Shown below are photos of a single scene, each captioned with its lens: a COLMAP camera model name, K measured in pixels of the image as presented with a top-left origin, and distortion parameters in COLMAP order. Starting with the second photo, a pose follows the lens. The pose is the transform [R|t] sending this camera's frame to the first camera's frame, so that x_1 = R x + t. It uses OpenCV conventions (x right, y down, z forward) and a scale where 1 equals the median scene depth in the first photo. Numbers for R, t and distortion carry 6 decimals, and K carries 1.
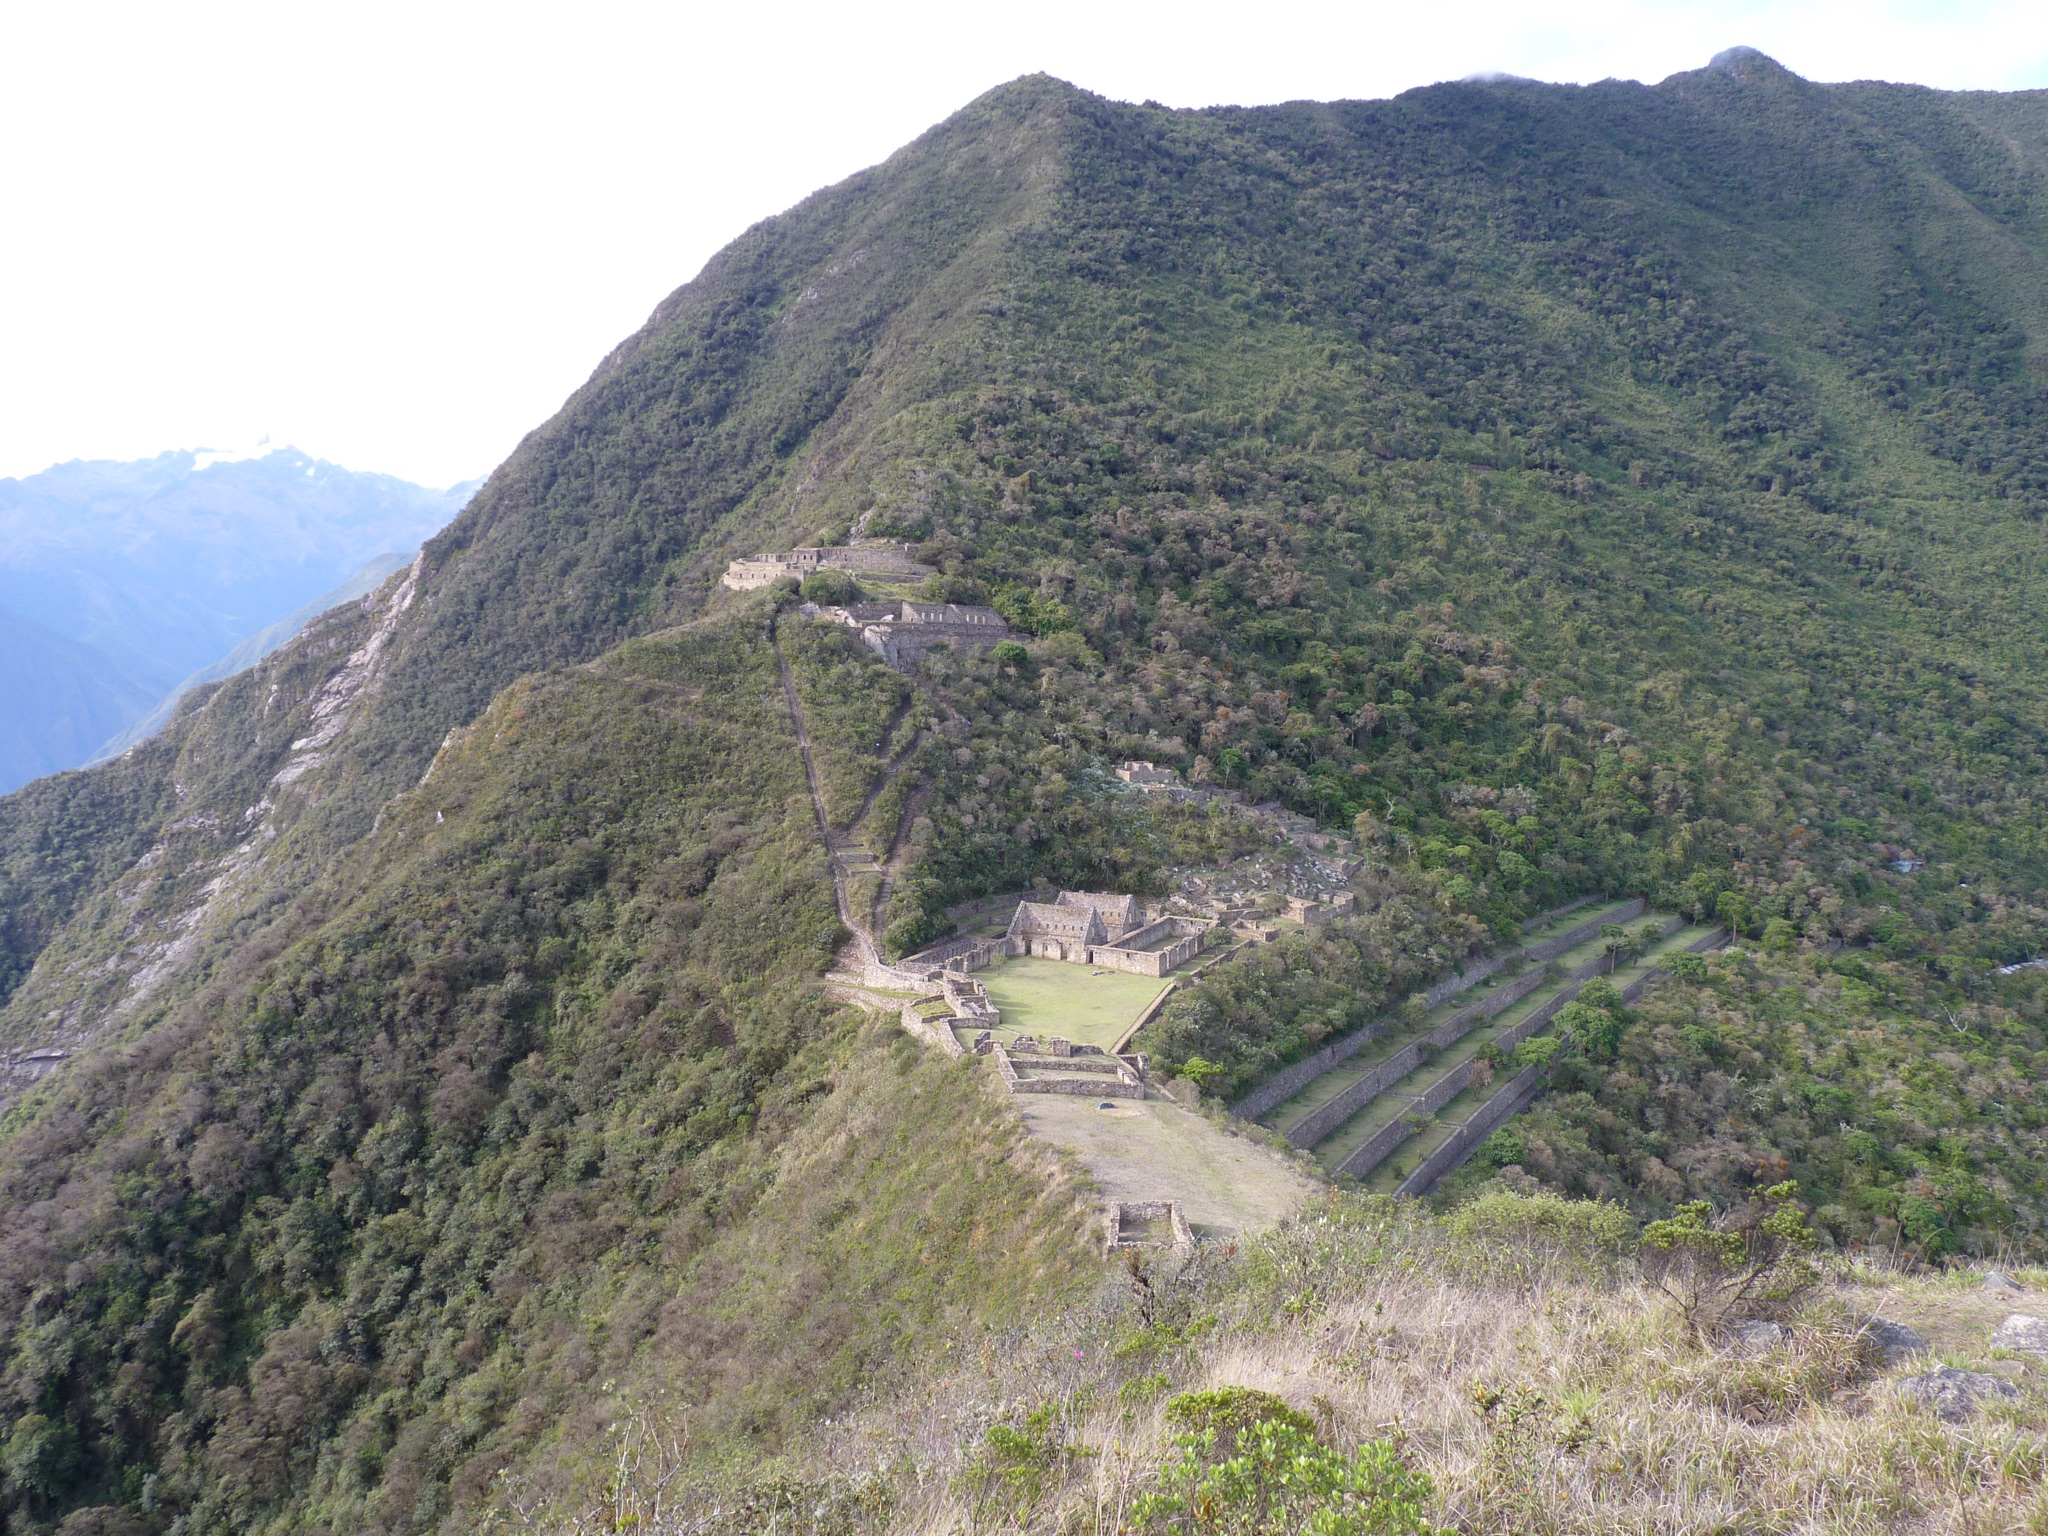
lens RADIAL K [[1644.8, 0, 1021.0], [0, 1644.8, 773.1], [0, 0, 1]] dist [-0.021818, 0.011894]
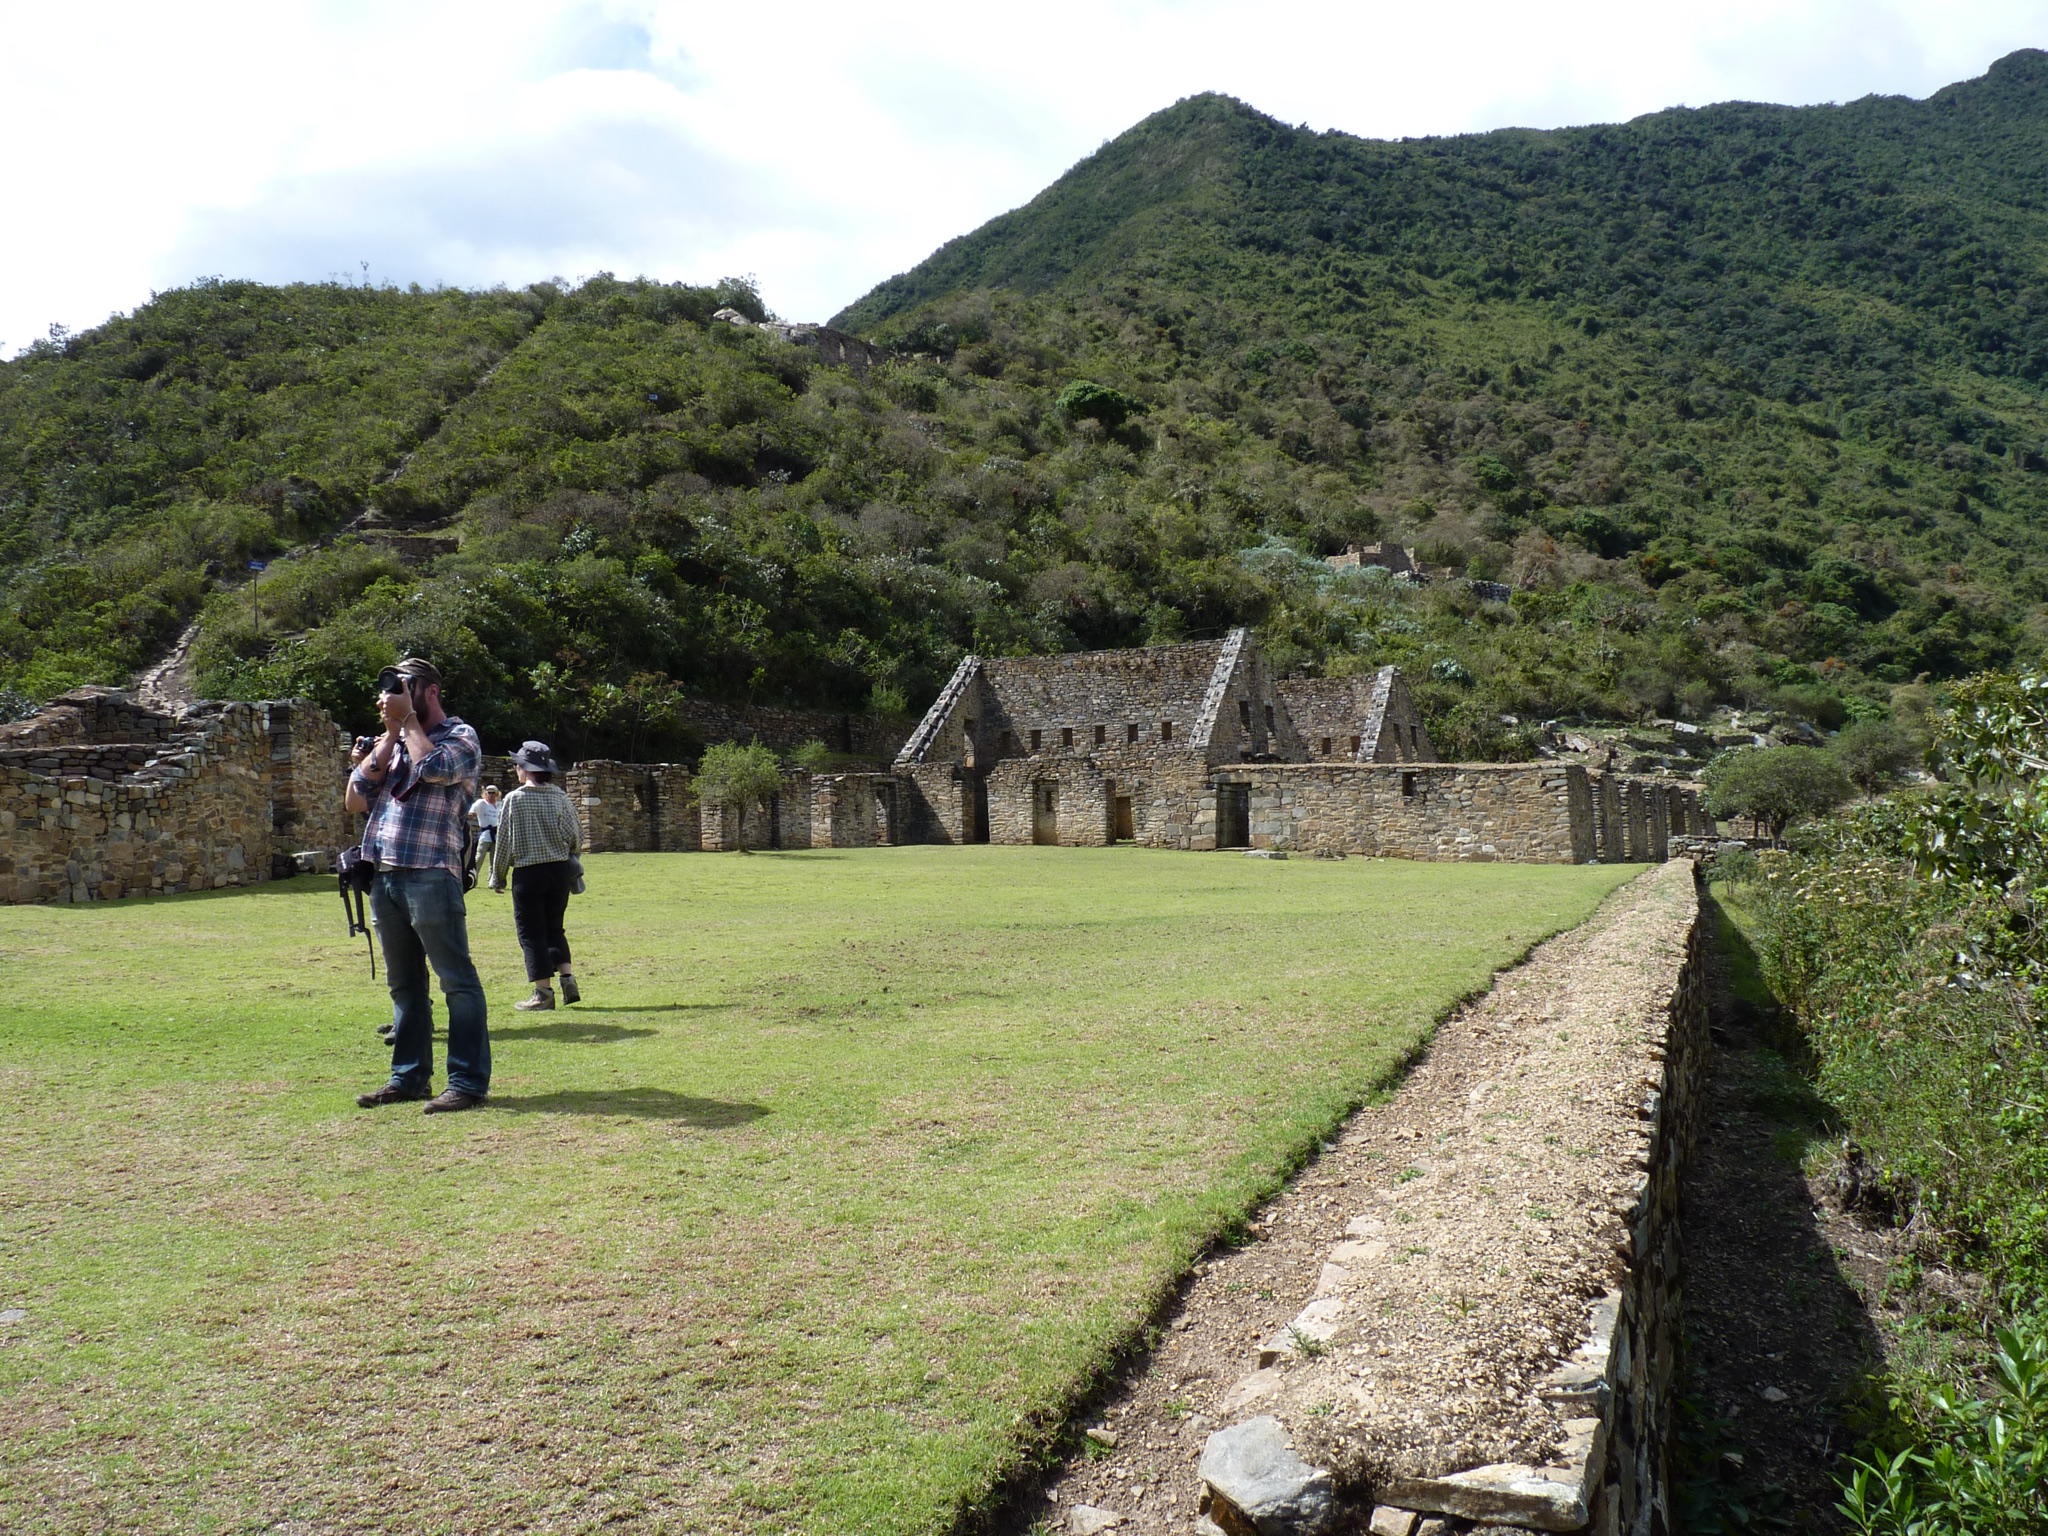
lens RADIAL K [[1644.8, 0, 1015.7], [0, 1644.8, 769.2], [0, 0, 1]] dist [-0.021818, 0.011894]
pose [[0.990075, -0.050418, -0.131184, 0.011157], [0.033857, 0.991511, -0.125541, 0.034955], [0.136400, 0.119854, 0.983377, 0.204939]]
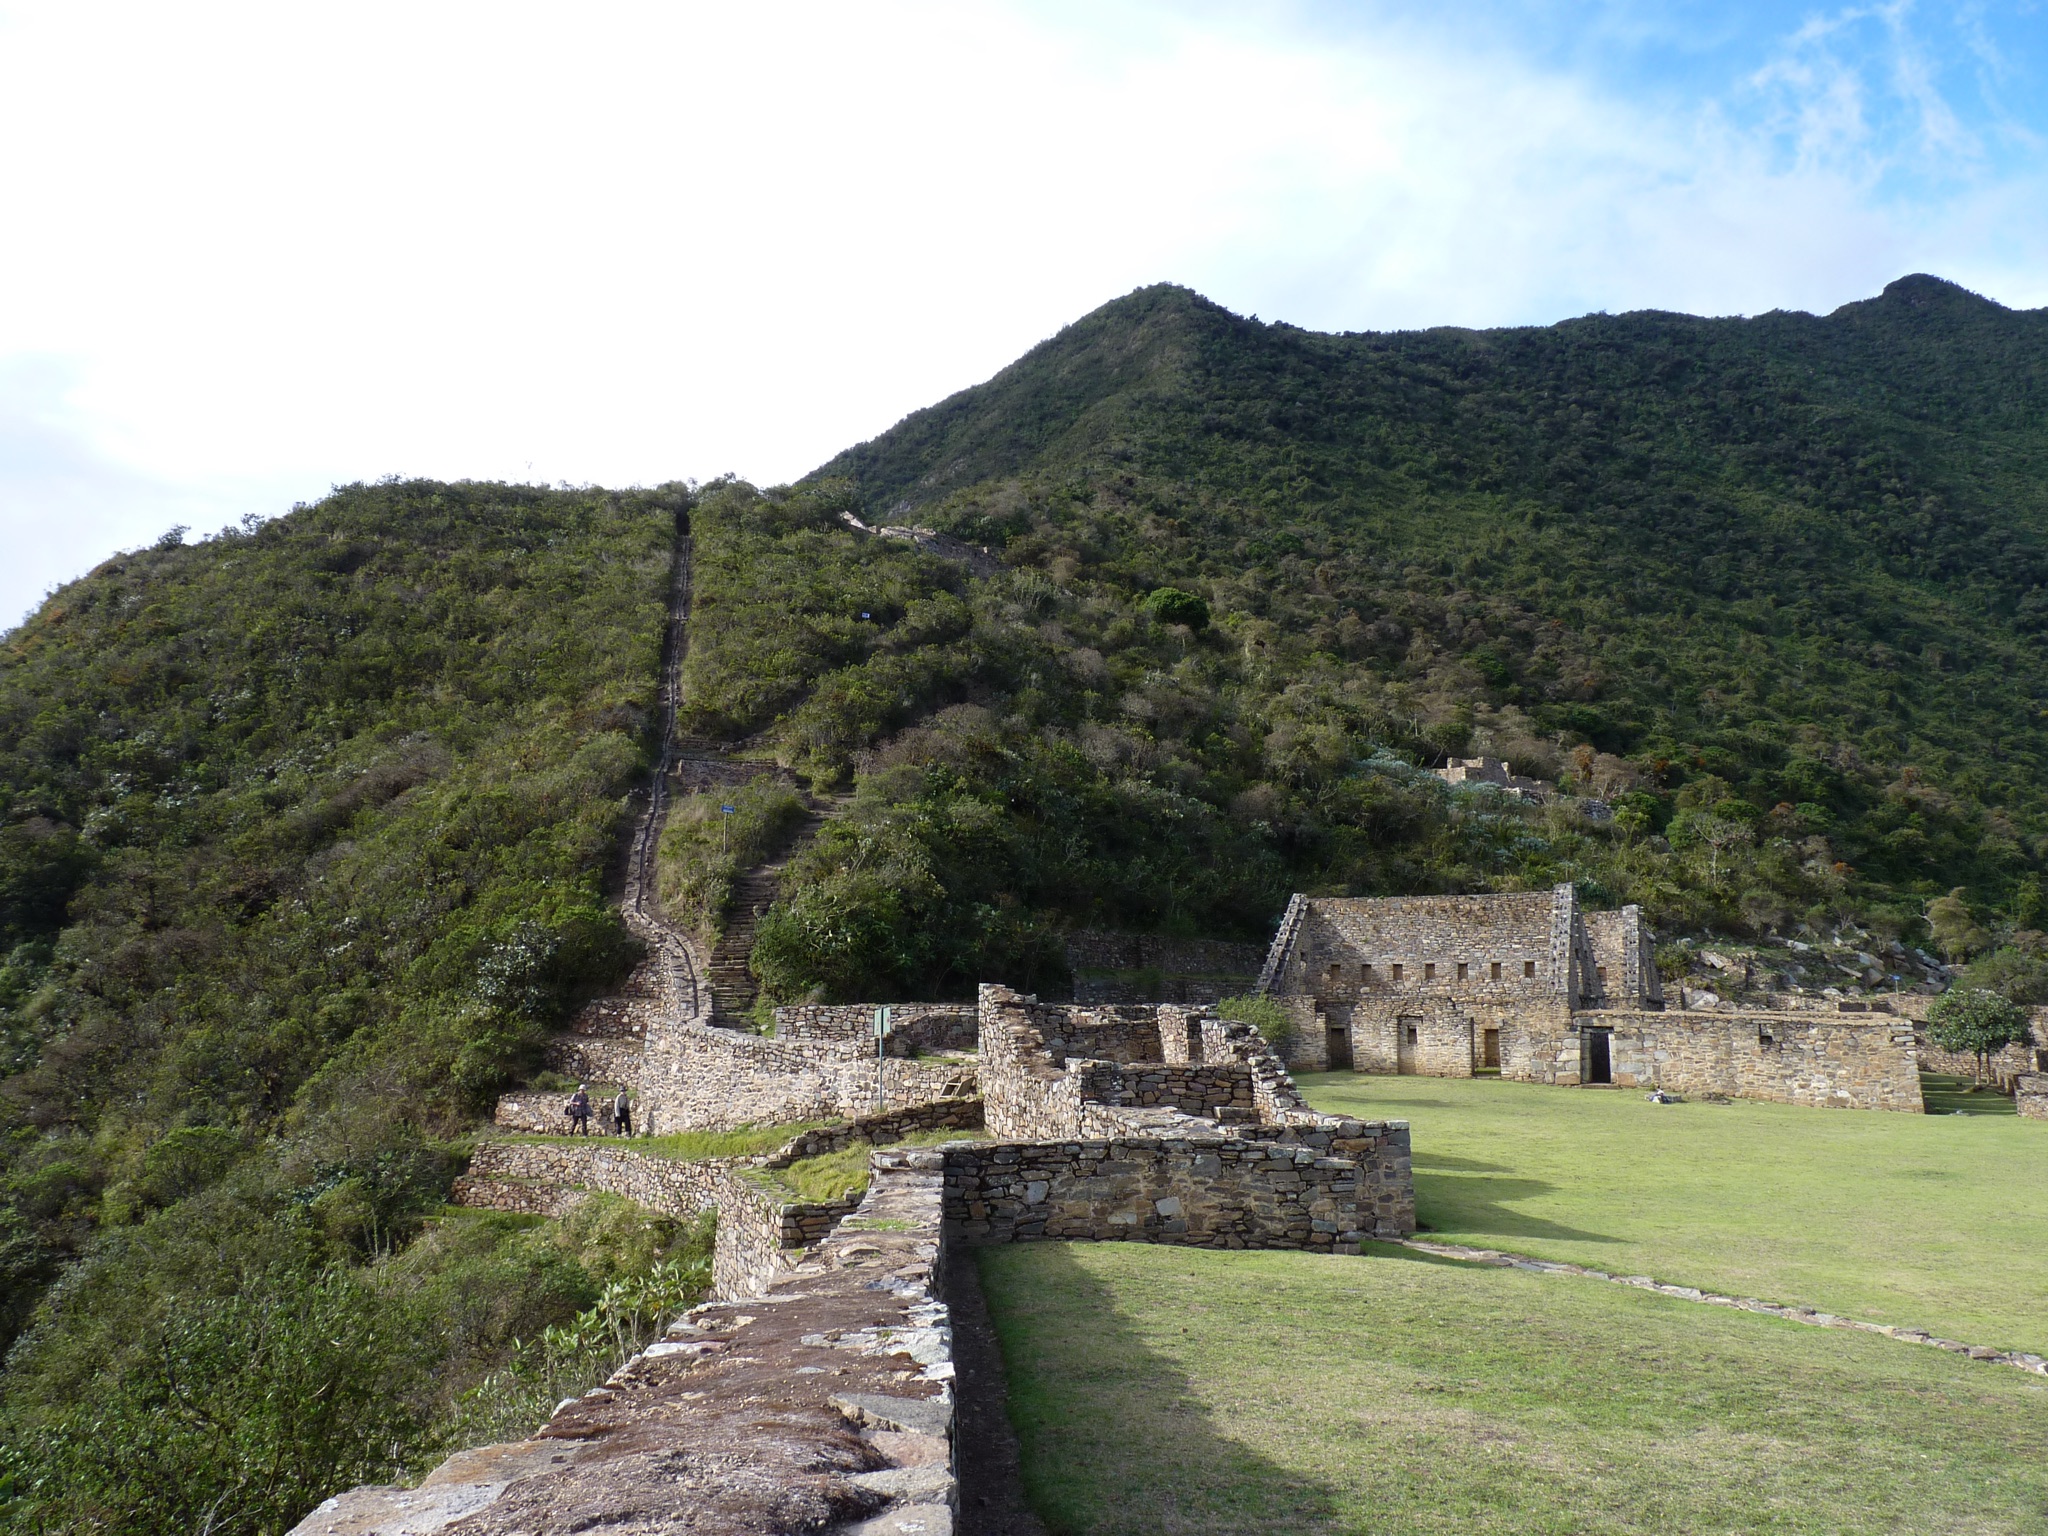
lens RADIAL K [[1644.8, 0, 1018.7], [0, 1644.8, 772.6], [0, 0, 1]] dist [-0.021818, 0.011894]
pose [[0.996620, -0.032939, -0.075258, -0.006880], [0.016041, 0.976492, -0.214955, 0.032246], [0.080569, 0.213021, 0.973720, 0.194581]]
